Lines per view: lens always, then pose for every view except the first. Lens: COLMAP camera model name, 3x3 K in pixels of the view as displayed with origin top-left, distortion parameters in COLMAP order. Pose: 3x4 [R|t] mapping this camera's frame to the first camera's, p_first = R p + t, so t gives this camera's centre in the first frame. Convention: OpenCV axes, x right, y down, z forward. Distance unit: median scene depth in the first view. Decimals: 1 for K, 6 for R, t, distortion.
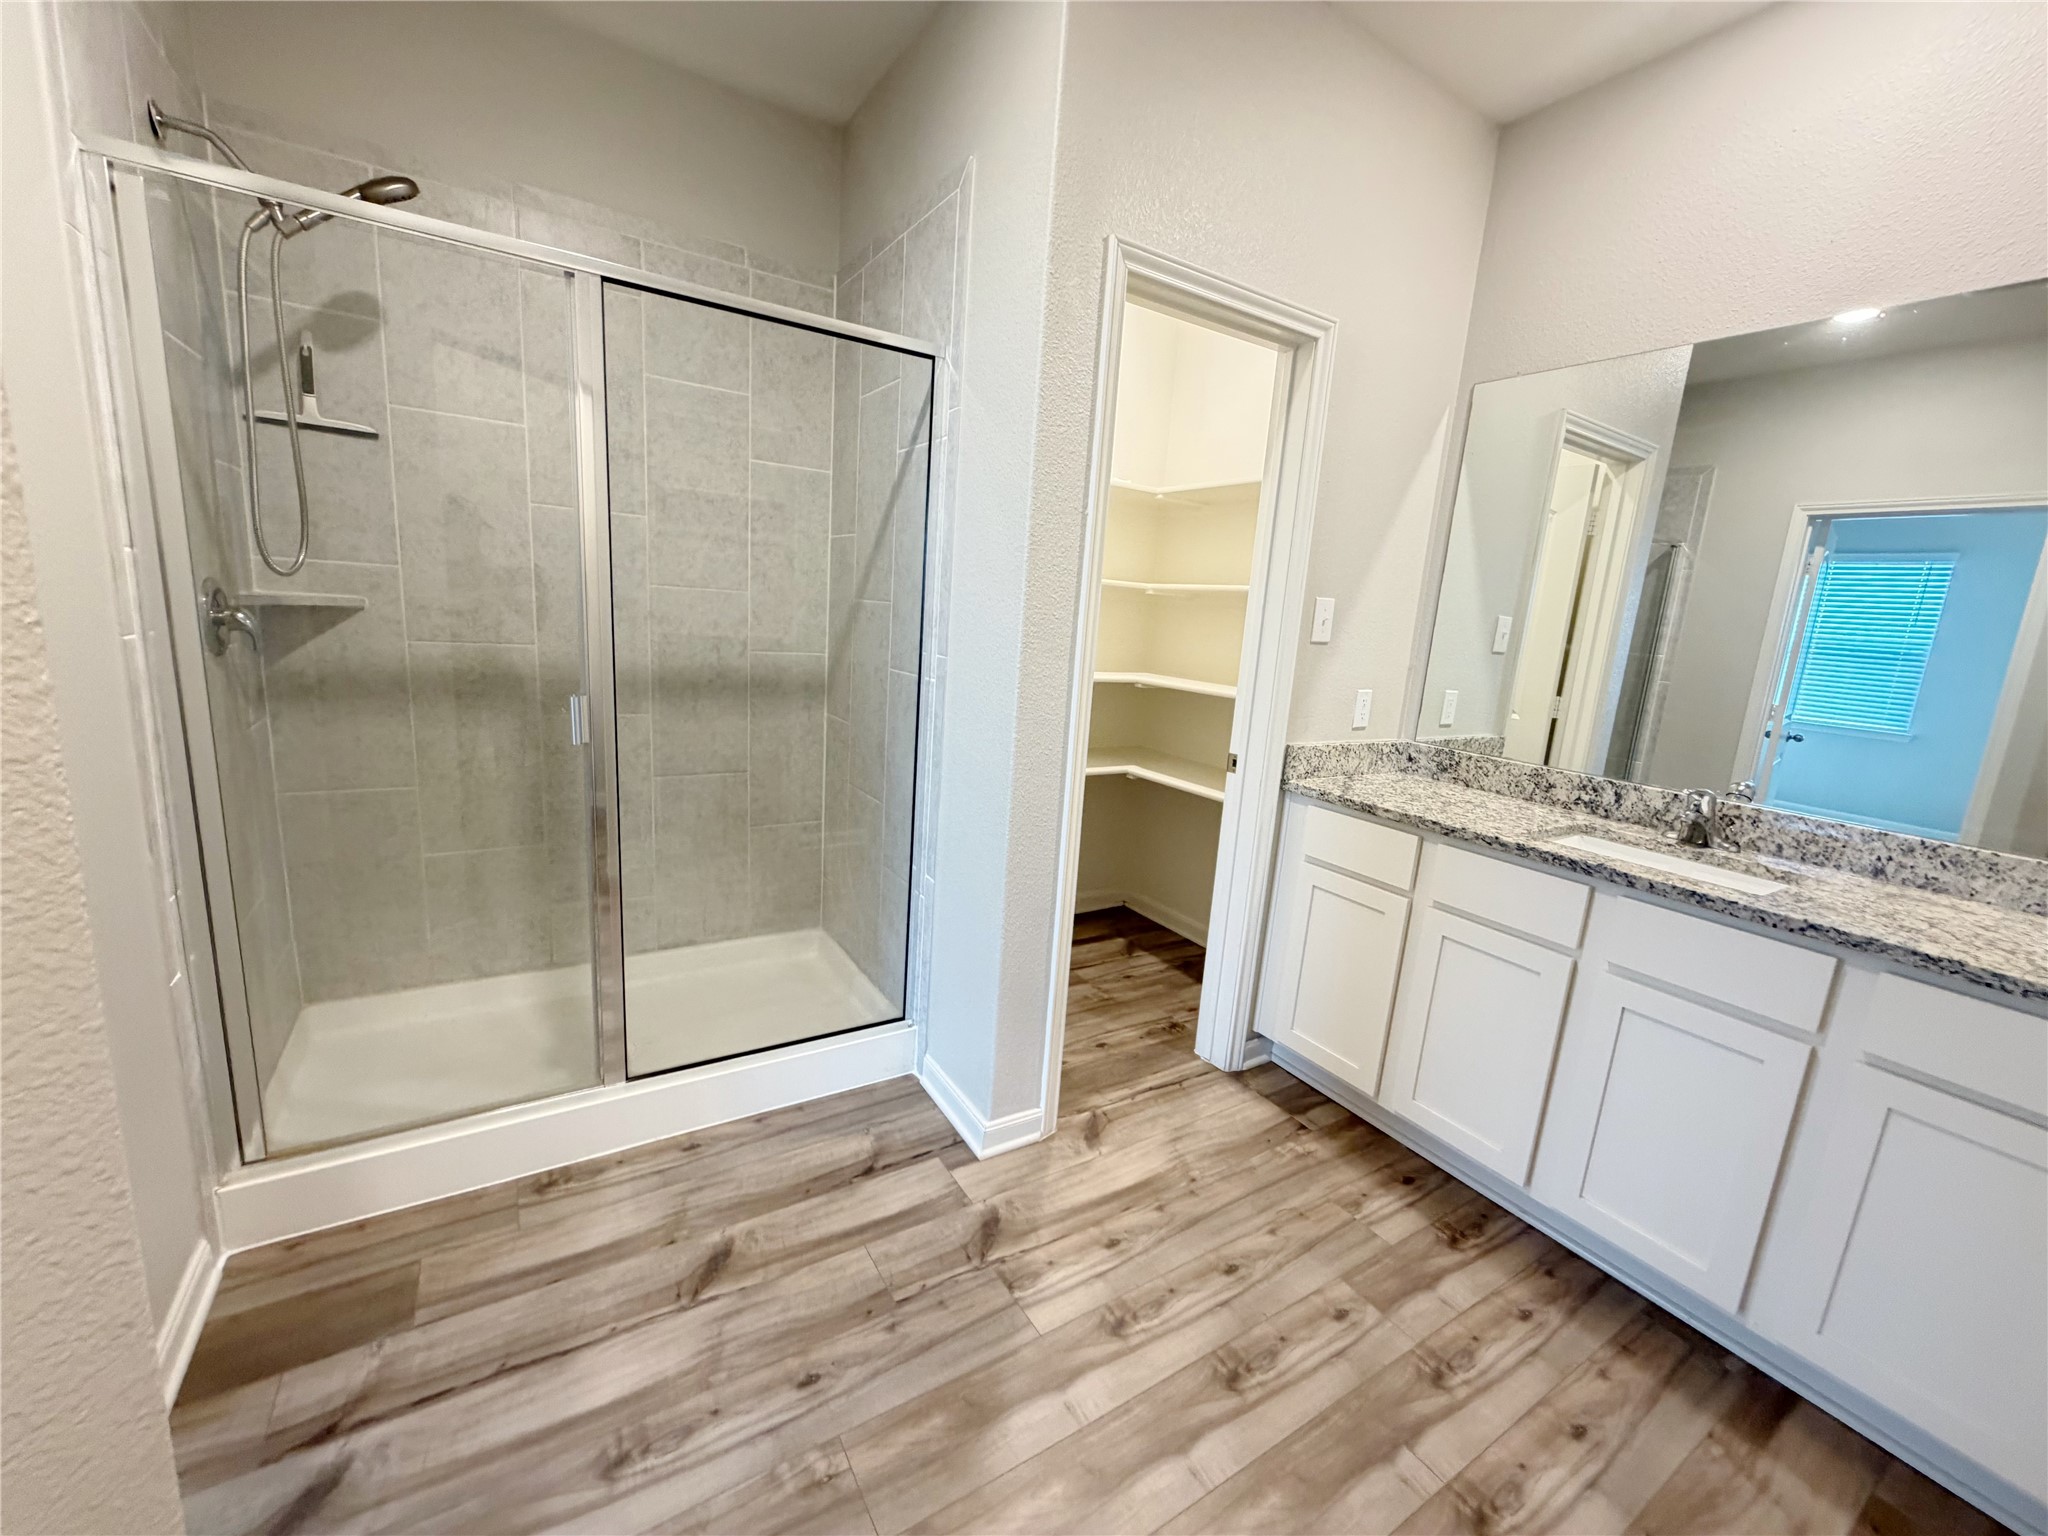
lens RADIAL K [[815.4, 0, 1019.2], [0, 815.4, 767.0], [0, 0, 1]] dist [0.001139, 0.000297]
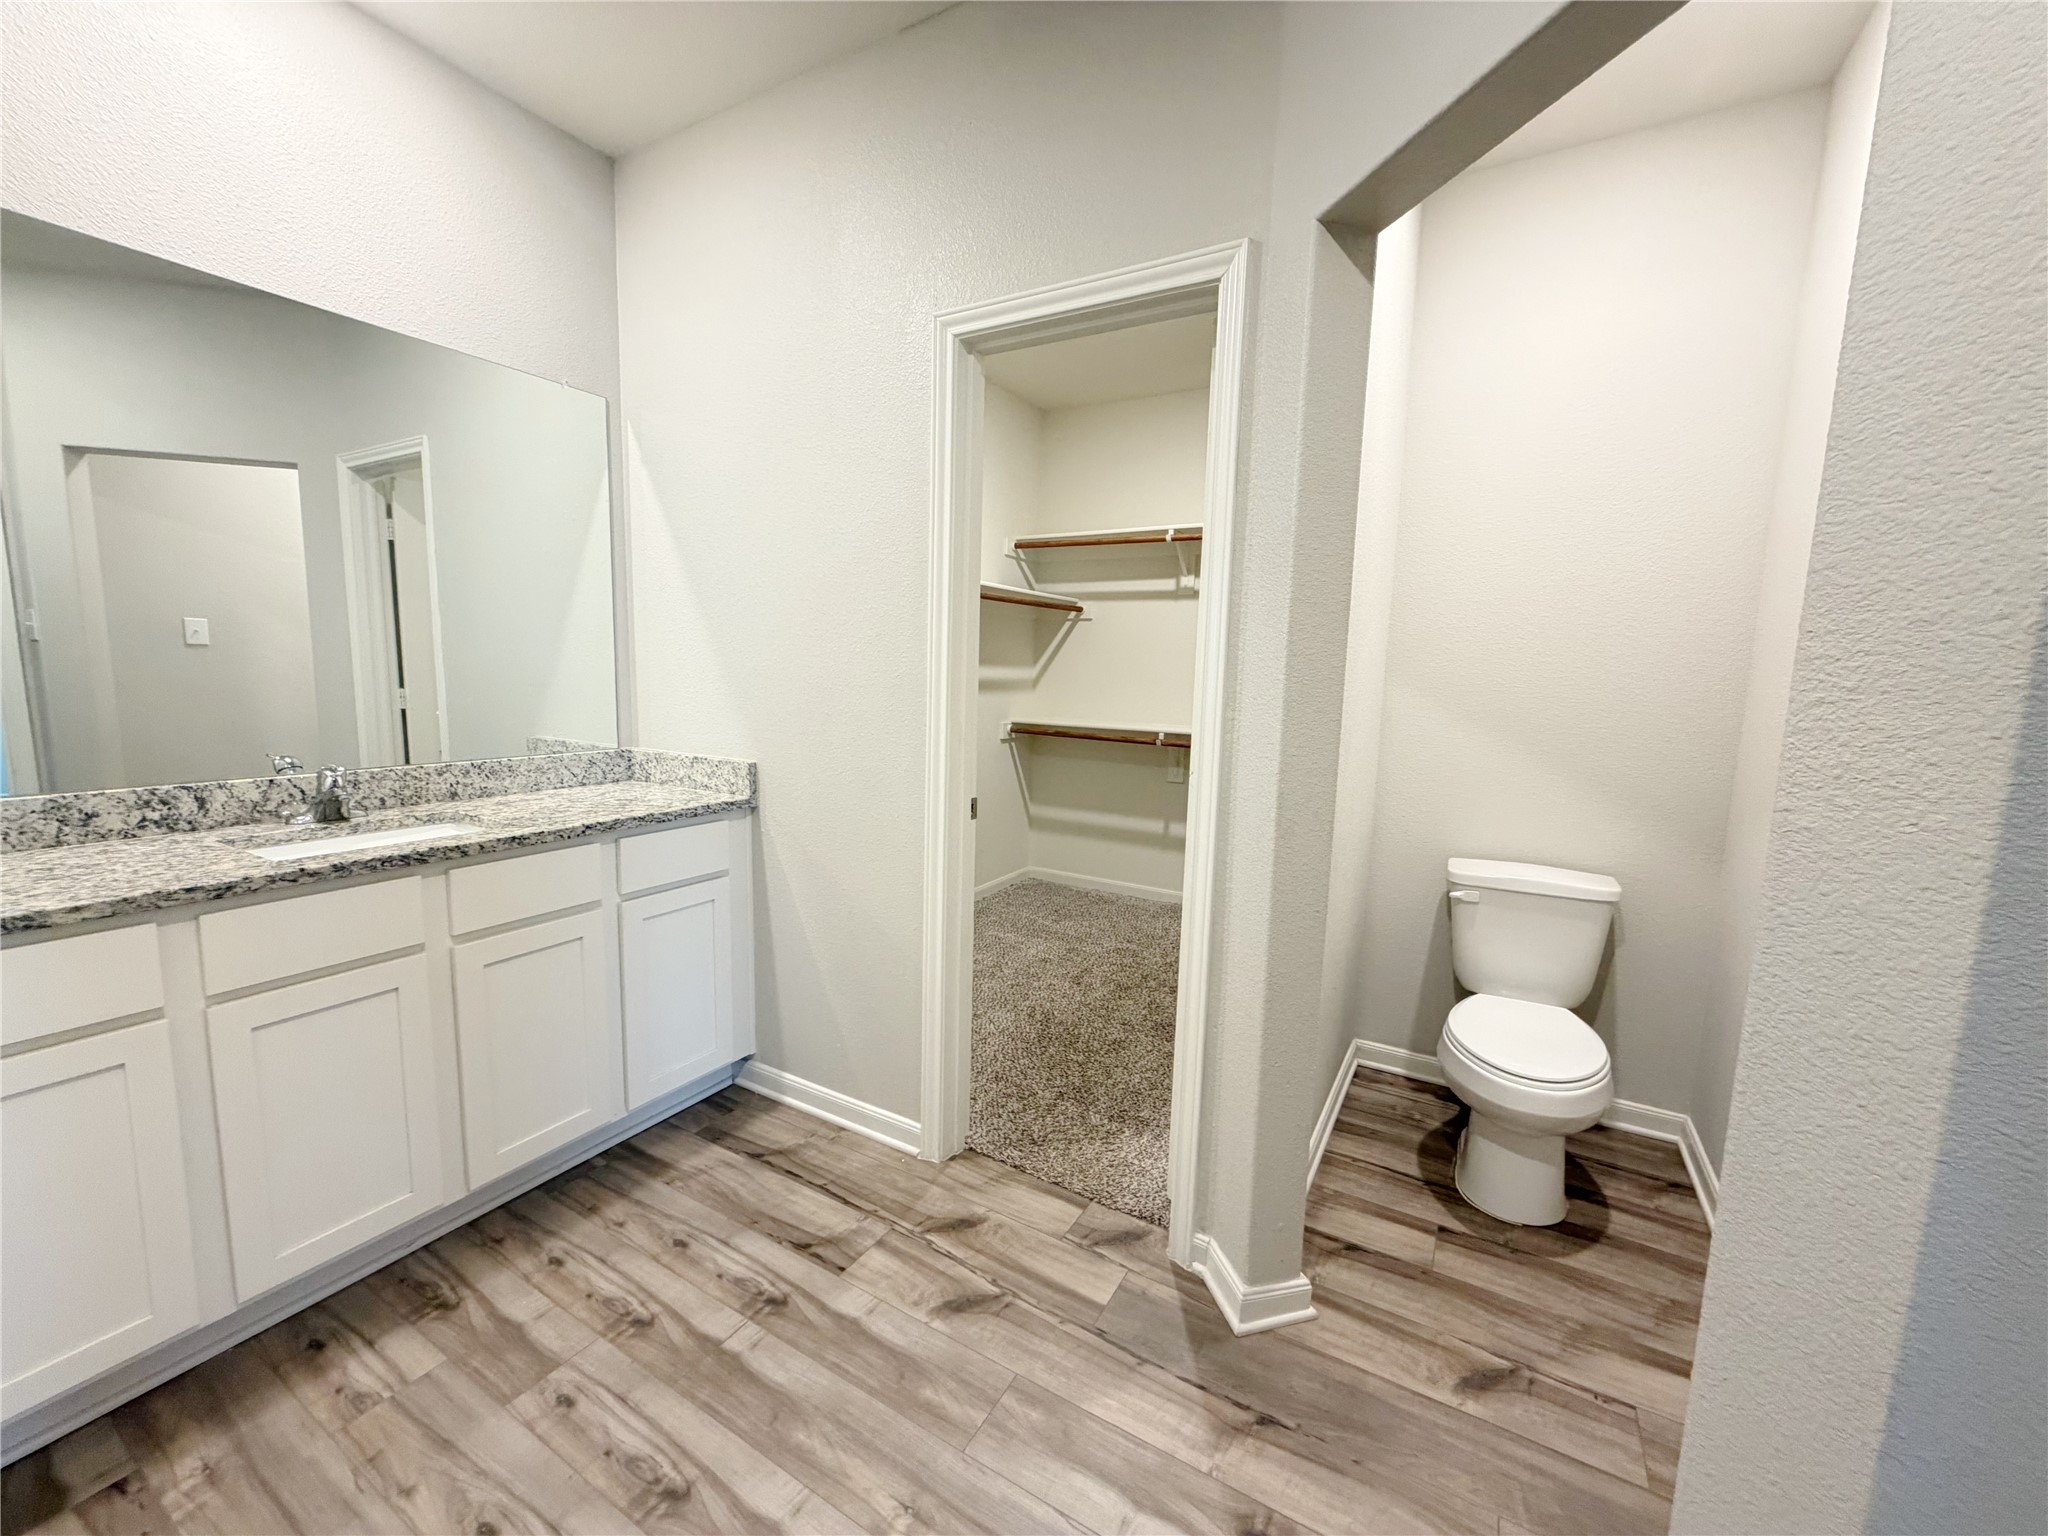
lens RADIAL K [[815.4, 0, 1019.2], [0, 815.4, 767.0], [0, 0, 1]] dist [0.001139, 0.000297]
pose [[-0.454904, -0.193240, 0.869322, -0.437540], [0.112390, 0.955911, 0.271299, -0.157984], [-0.883420, 0.221118, -0.413129, 0.740187]]
